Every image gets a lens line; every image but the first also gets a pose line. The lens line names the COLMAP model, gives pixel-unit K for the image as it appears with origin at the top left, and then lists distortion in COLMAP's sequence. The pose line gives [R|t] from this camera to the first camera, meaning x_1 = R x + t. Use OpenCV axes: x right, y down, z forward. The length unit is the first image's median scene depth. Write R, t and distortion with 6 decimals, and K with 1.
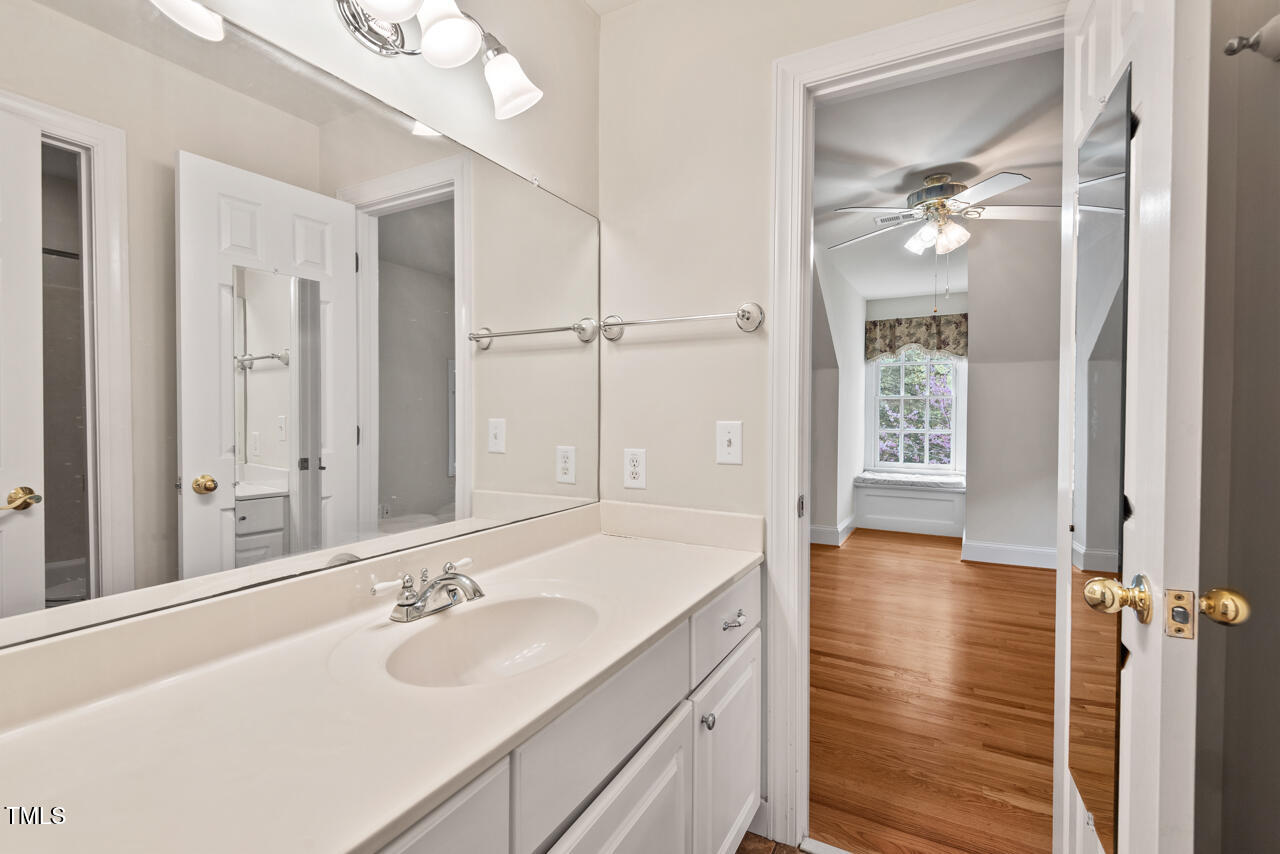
lens RADIAL K [[576.2, 0, 643.1], [0, 576.2, 423.6], [0, 0, 1]] dist [0.026786, -0.010372]
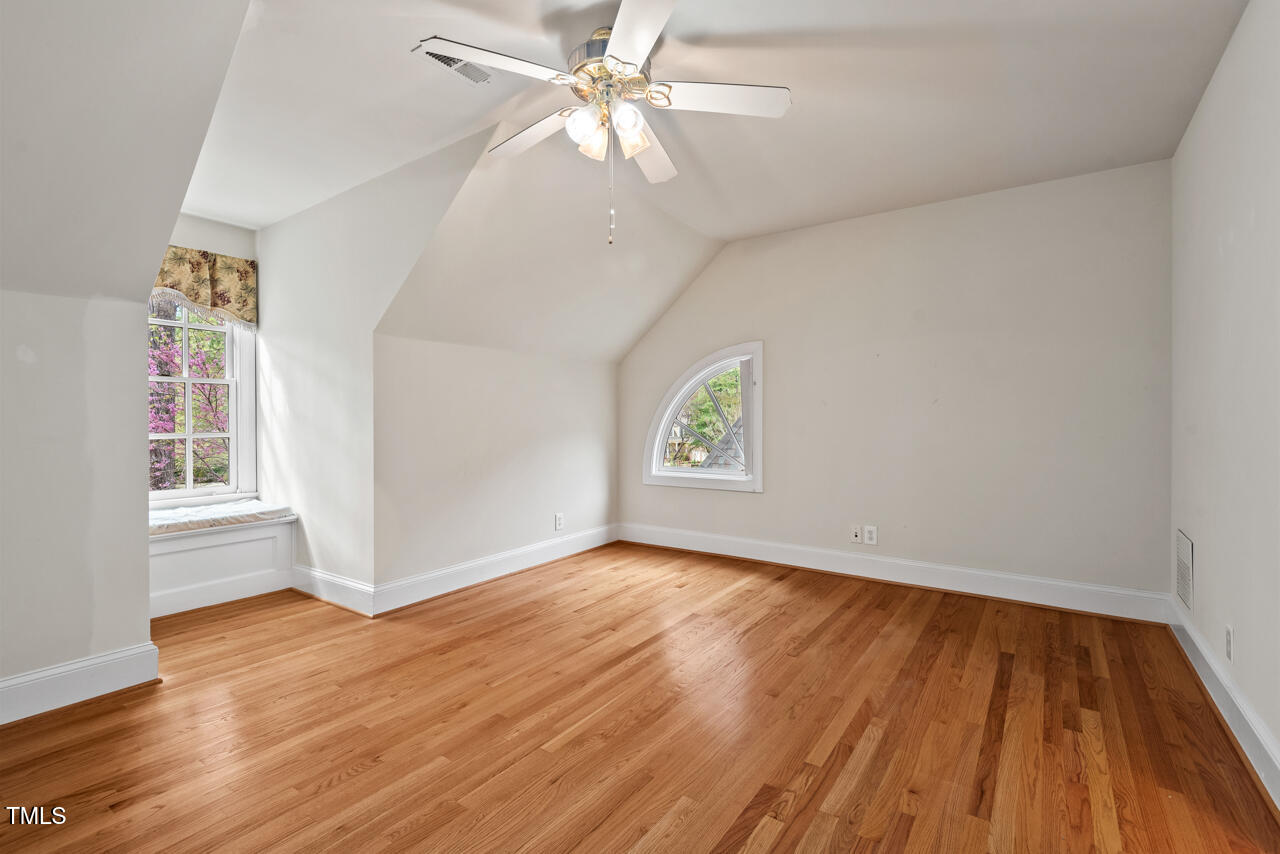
lens RADIAL K [[576.2, 0, 642.5], [0, 576.2, 424.7], [0, 0, 1]] dist [0.026786, -0.010372]
pose [[0.106541, -0.019727, 0.994113, -0.081888], [0.017901, 0.999679, 0.017919, -0.000649], [-0.994147, 0.015886, 0.106860, 0.465123]]
